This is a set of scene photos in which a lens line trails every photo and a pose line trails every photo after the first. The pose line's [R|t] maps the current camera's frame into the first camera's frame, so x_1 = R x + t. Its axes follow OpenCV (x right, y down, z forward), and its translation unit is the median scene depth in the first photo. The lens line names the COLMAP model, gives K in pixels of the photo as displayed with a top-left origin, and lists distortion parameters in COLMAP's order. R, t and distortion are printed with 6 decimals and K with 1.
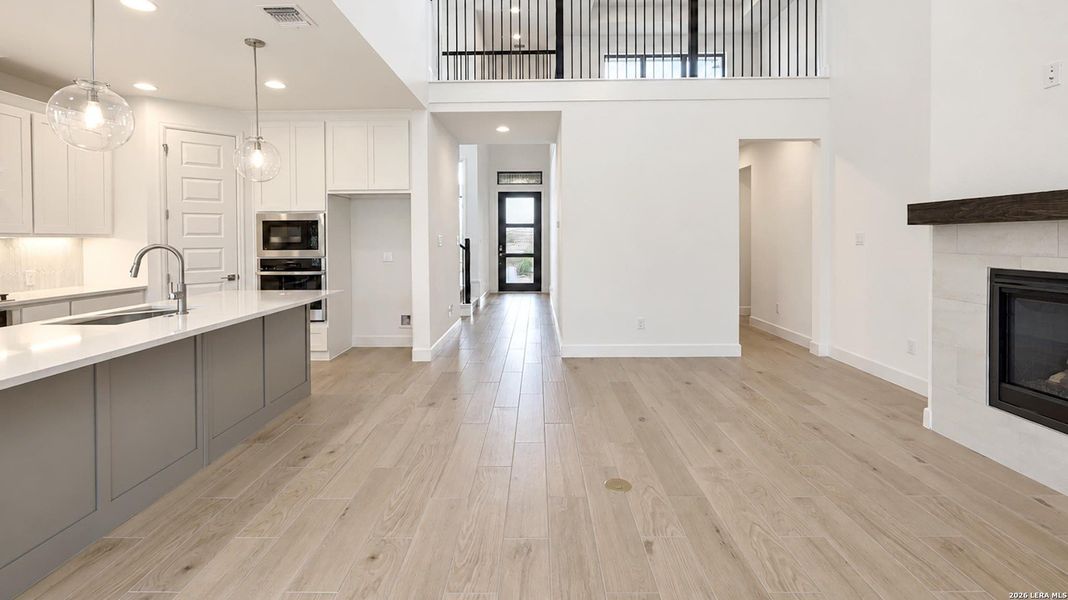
lens RADIAL K [[490.3, 0, 528.6], [0, 490.3, 244.4], [0, 0, 1]] dist [0.000028, 0.000118]
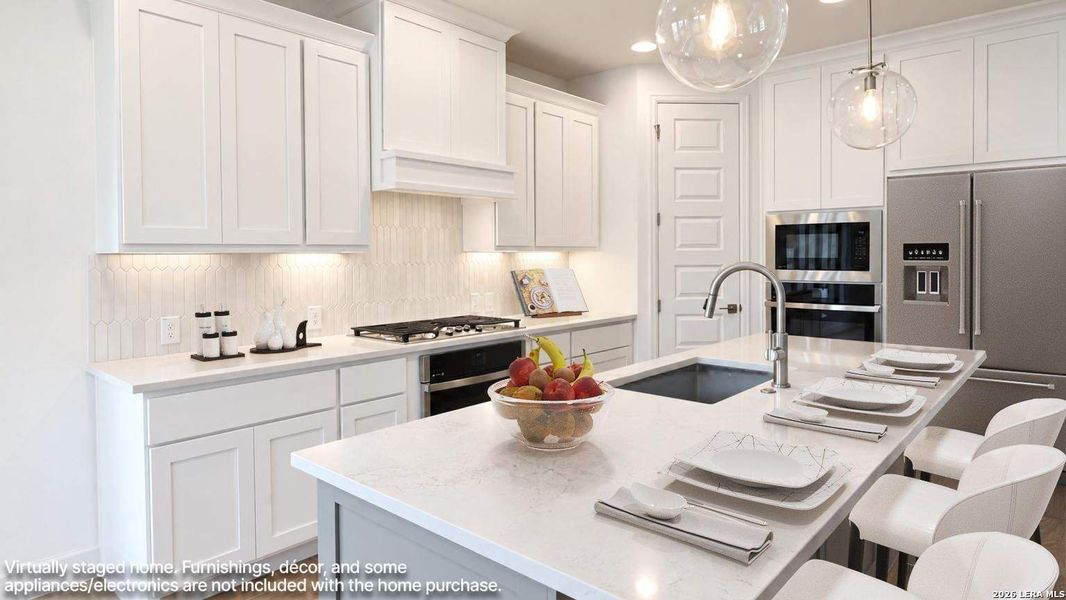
lens RADIAL K [[619.1, 0, 531.2], [0, 619.1, 261.3], [0, 0, 1]] dist [0.000568, 0.000143]
pose [[0.771172, 0.010935, -0.636532, -0.272482], [-0.008451, 0.999940, 0.006939, -0.002631], [0.636570, 0.000028, 0.771219, 0.148711]]
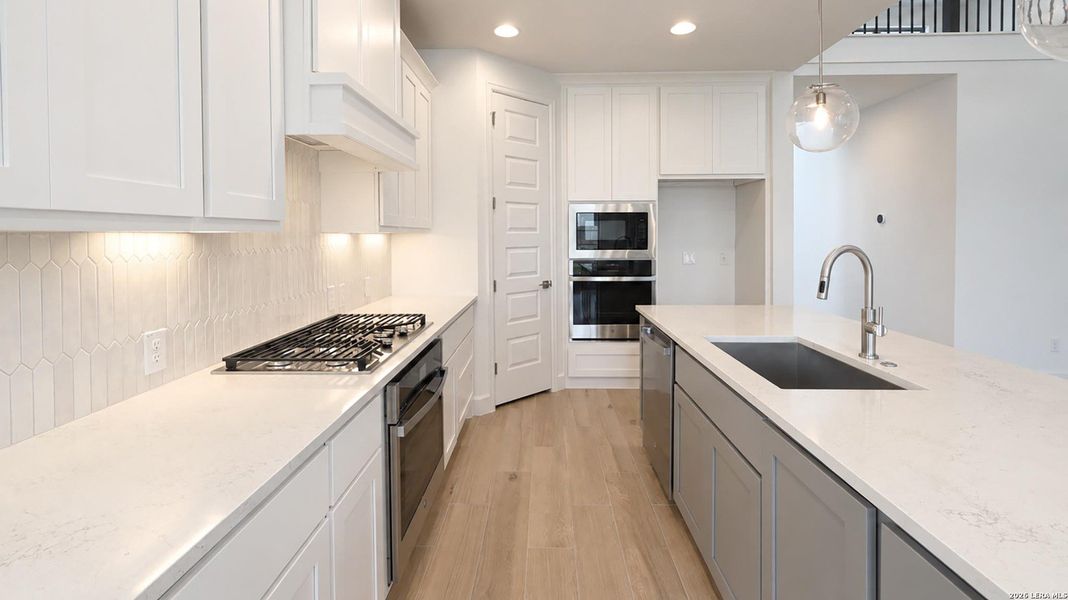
lens RADIAL K [[490.3, 0, 528.6], [0, 490.3, 244.4], [0, 0, 1]] dist [0.000028, 0.000118]
pose [[0.999887, 0.005267, 0.014065, -0.651153], [-0.005337, 0.999974, 0.004913, -0.000493], [-0.014039, -0.004987, 0.999889, 0.215247]]
